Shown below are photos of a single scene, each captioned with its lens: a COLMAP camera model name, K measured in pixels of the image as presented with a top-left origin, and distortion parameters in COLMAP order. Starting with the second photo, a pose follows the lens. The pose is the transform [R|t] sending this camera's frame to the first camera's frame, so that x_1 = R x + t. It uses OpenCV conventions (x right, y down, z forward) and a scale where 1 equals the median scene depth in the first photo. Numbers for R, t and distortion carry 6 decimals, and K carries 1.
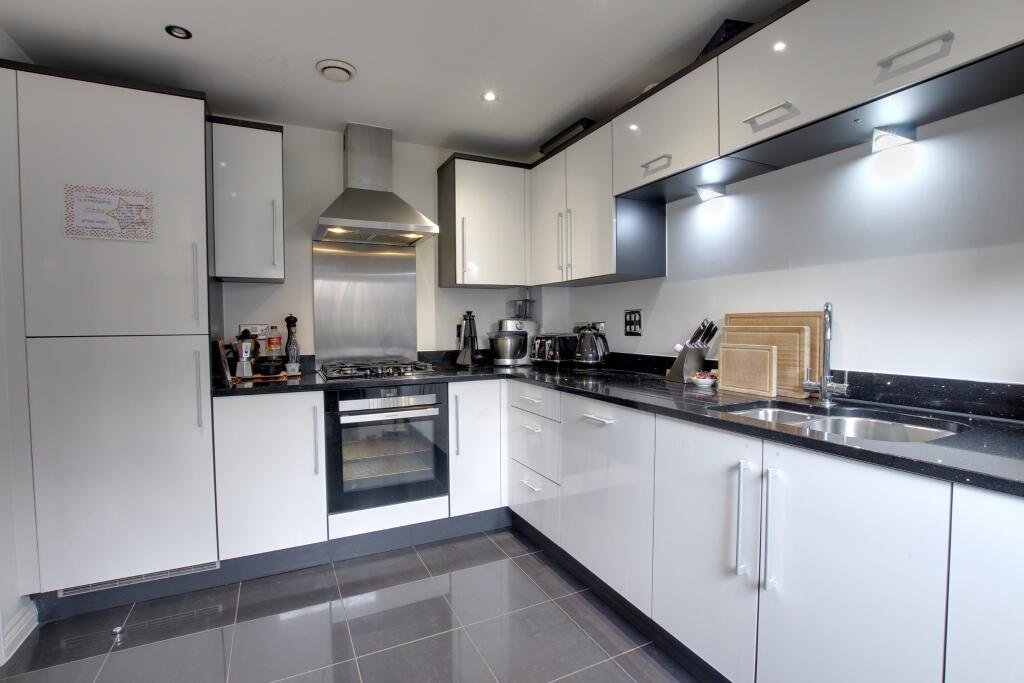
lens RADIAL K [[470.0, 0, 512.0], [0, 470.0, 341.5], [0, 0, 1]] dist [-0.028700, -0.000163]
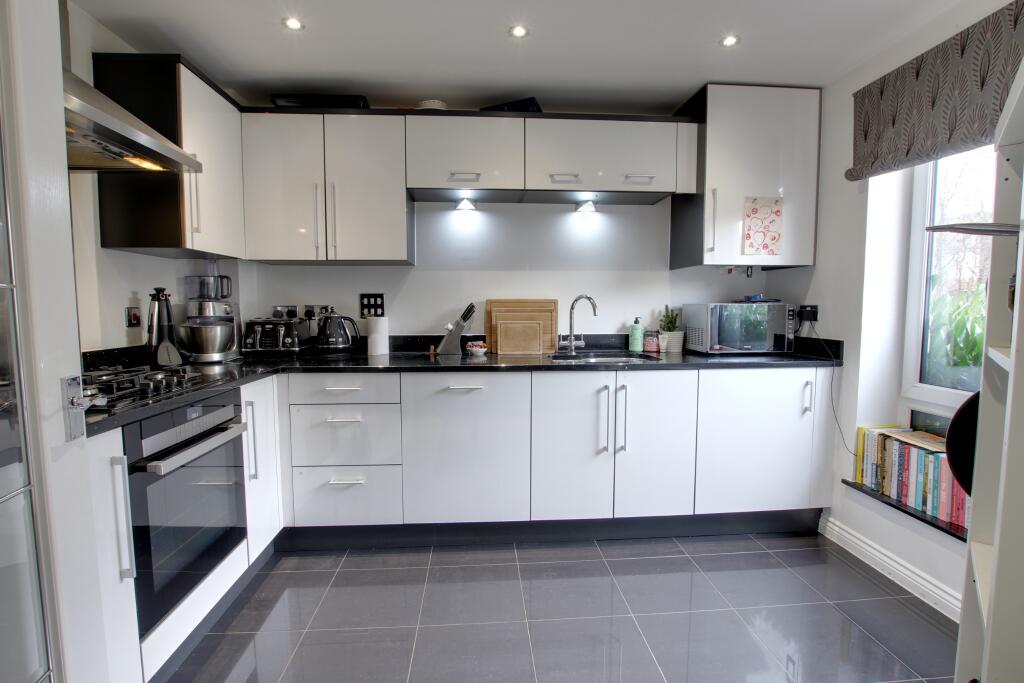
lens RADIAL K [[470.0, 0, 512.0], [0, 470.0, 341.5], [0, 0, 1]] dist [-0.028700, -0.000163]
pose [[0.387145, -0.062125, 0.919923, -0.653476], [0.032568, 0.998026, 0.053693, -0.007624], [-0.921443, 0.009173, 0.388404, 0.338830]]
